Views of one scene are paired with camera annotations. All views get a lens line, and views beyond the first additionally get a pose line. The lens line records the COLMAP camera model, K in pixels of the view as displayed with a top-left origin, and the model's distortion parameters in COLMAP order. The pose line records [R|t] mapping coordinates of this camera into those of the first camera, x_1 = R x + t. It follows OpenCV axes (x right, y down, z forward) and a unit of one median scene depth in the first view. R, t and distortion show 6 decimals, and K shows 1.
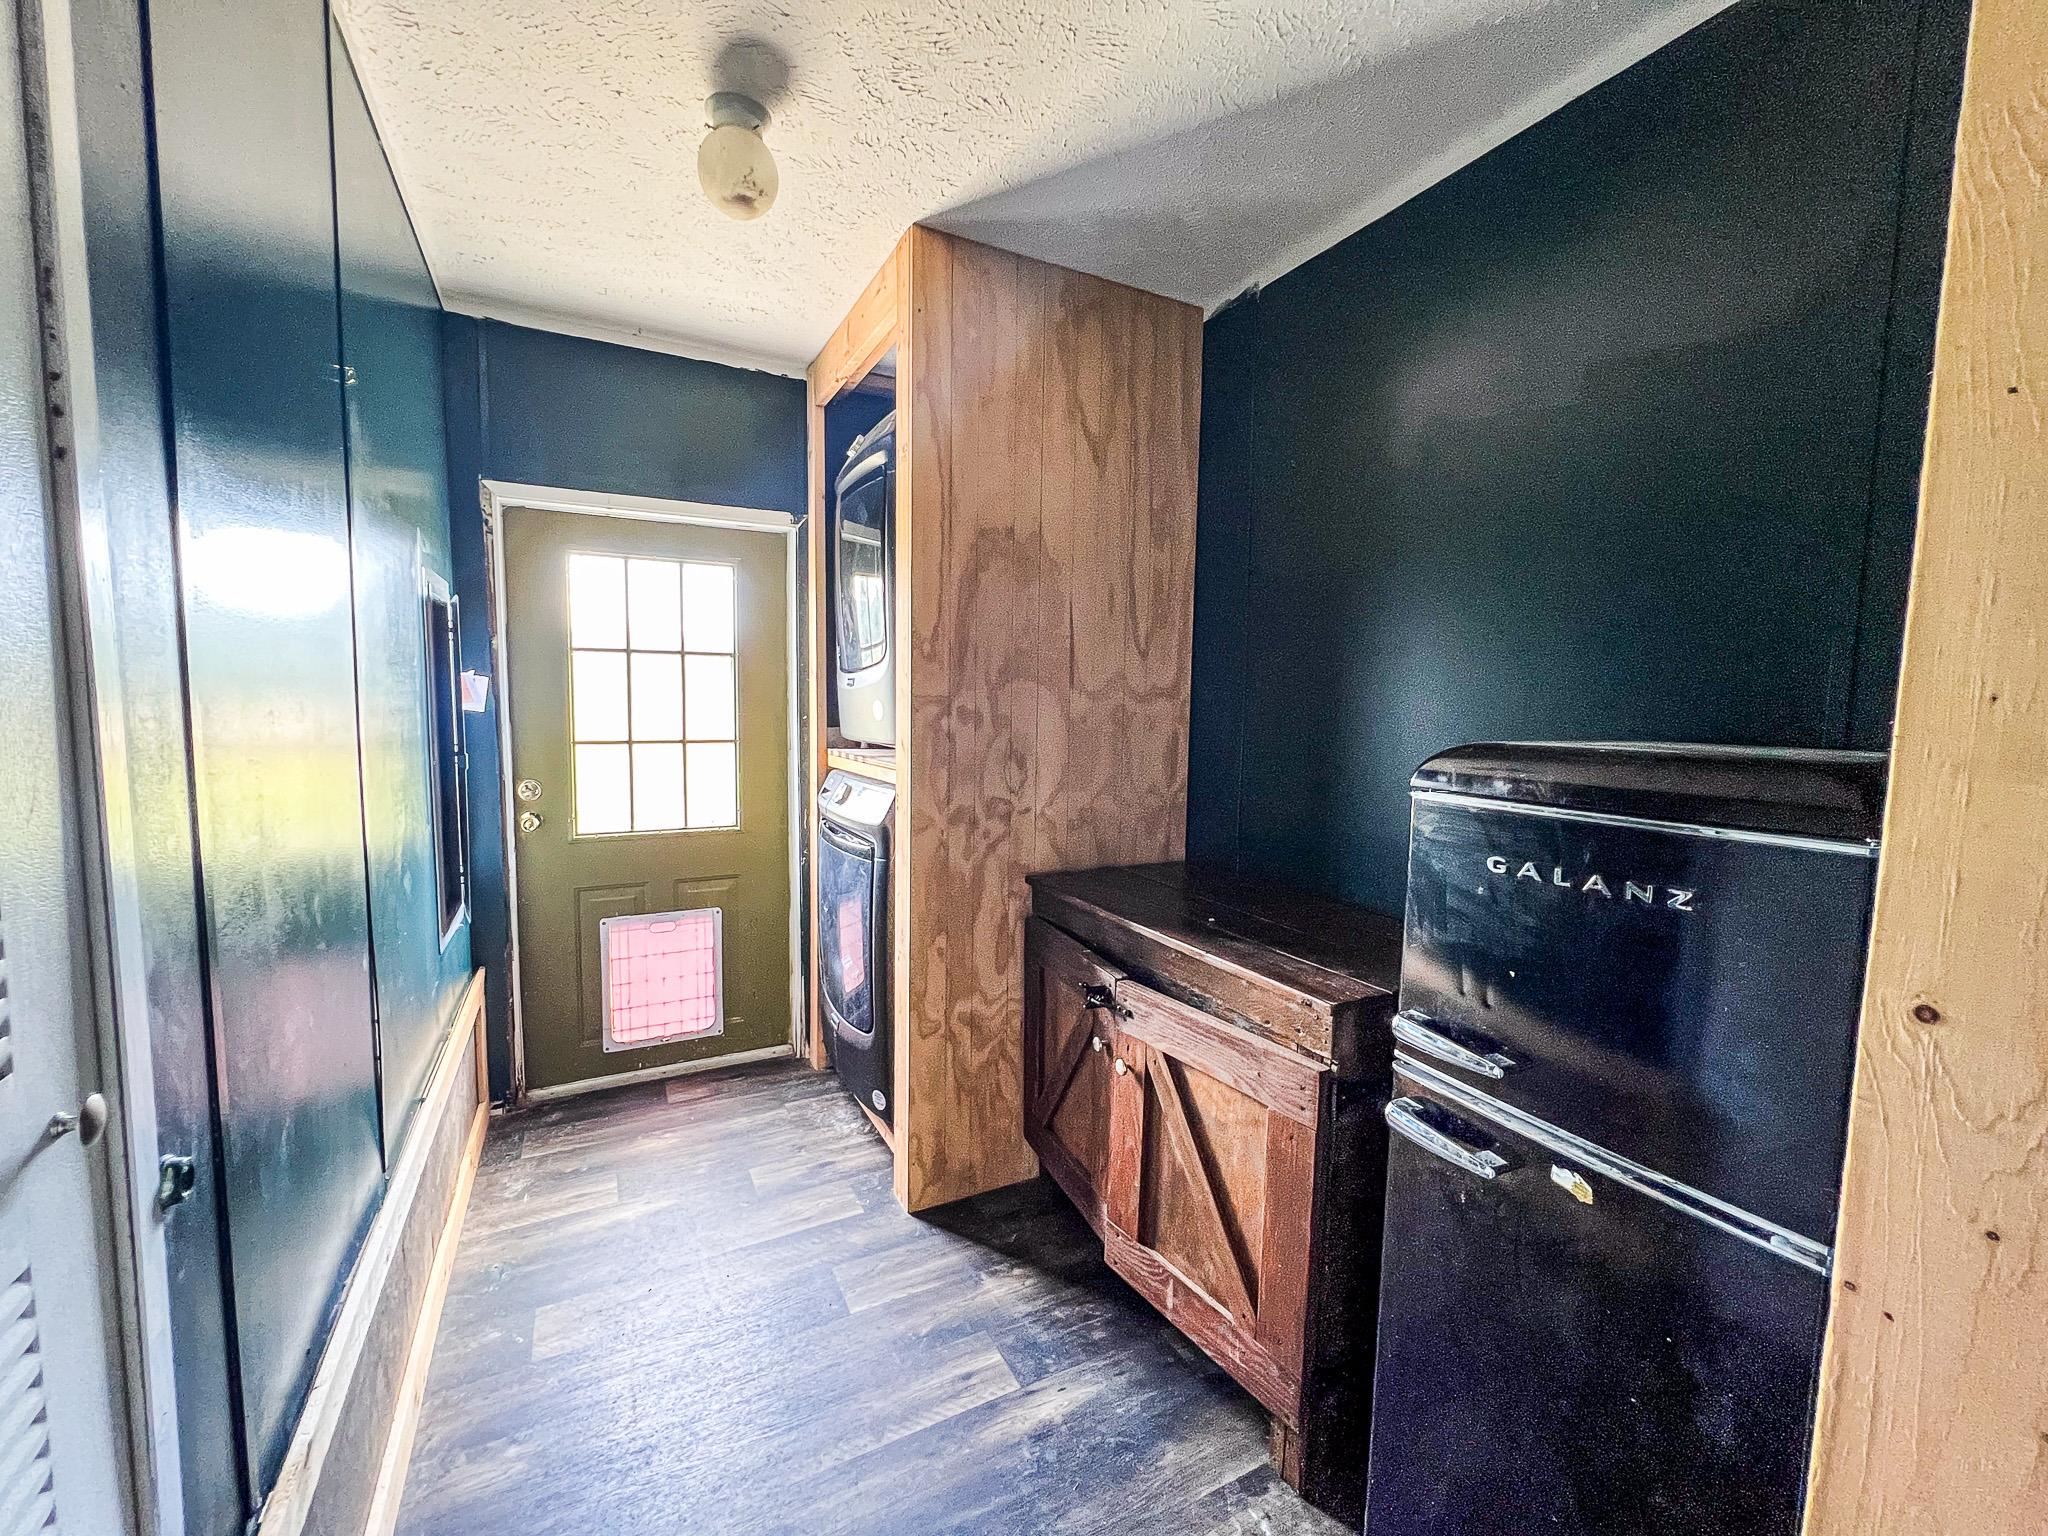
lens RADIAL K [[824.9, 0, 1022.7], [0, 824.9, 766.0], [0, 0, 1]] dist [-0.003300, 0.000805]
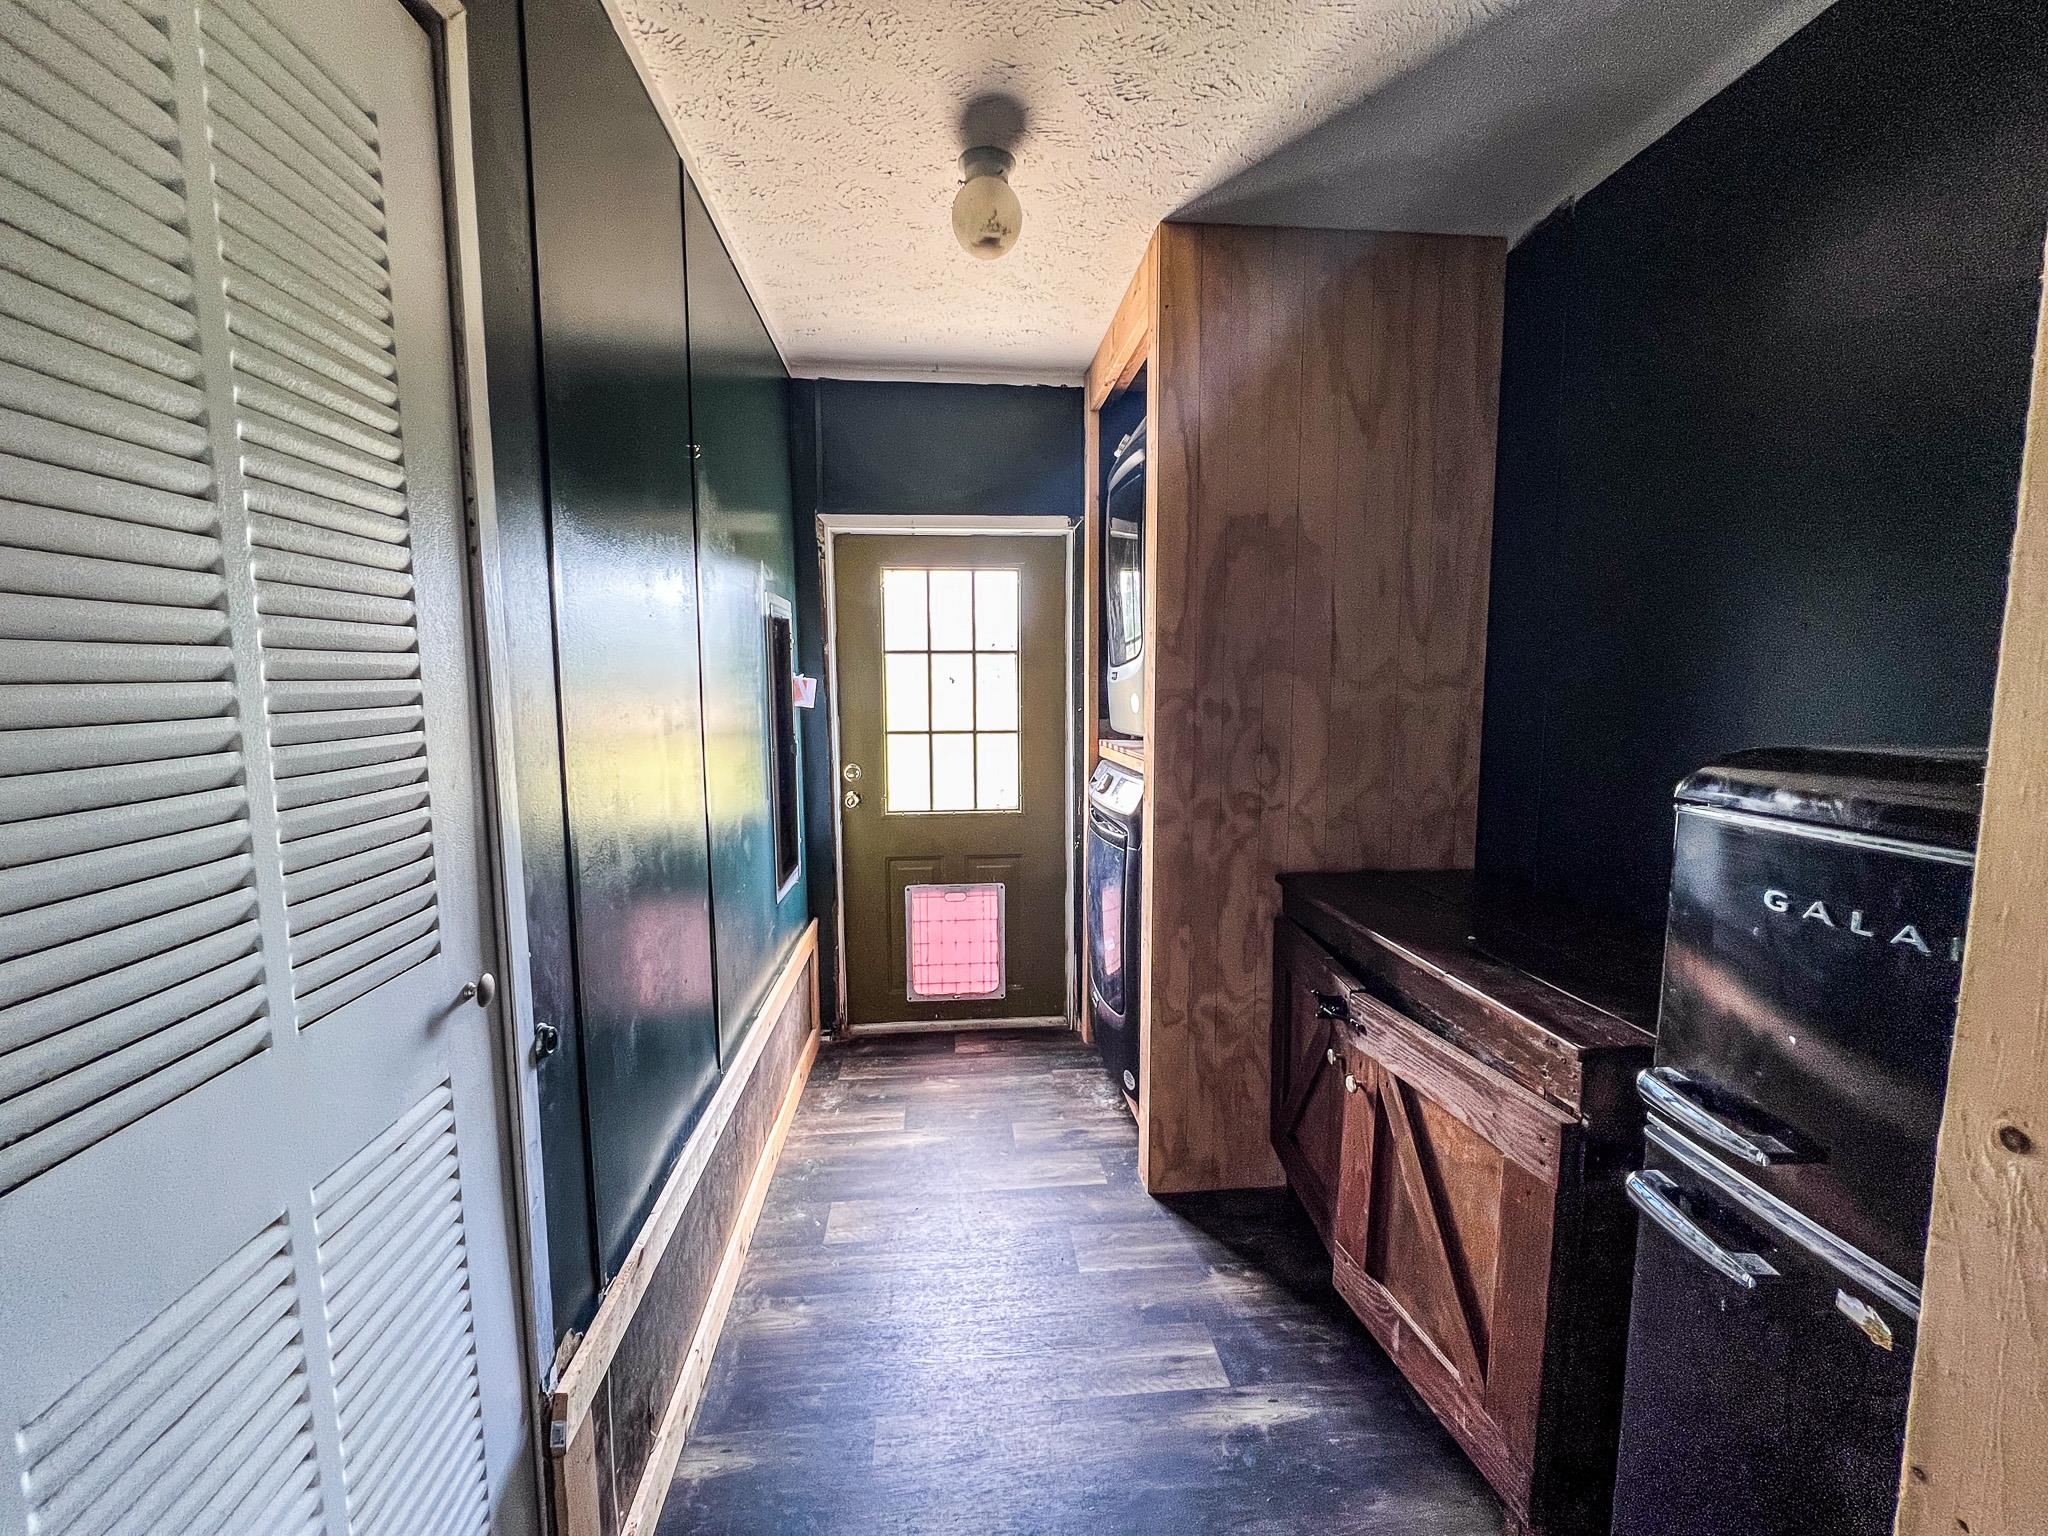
lens RADIAL K [[824.9, 0, 1018.6], [0, 824.9, 766.6], [0, 0, 1]] dist [-0.003300, 0.000805]
pose [[0.923882, 0.020435, -0.382132, 0.122444], [-0.014261, 0.999718, 0.018982, -0.008883], [0.382413, -0.012088, 0.923913, -0.007952]]
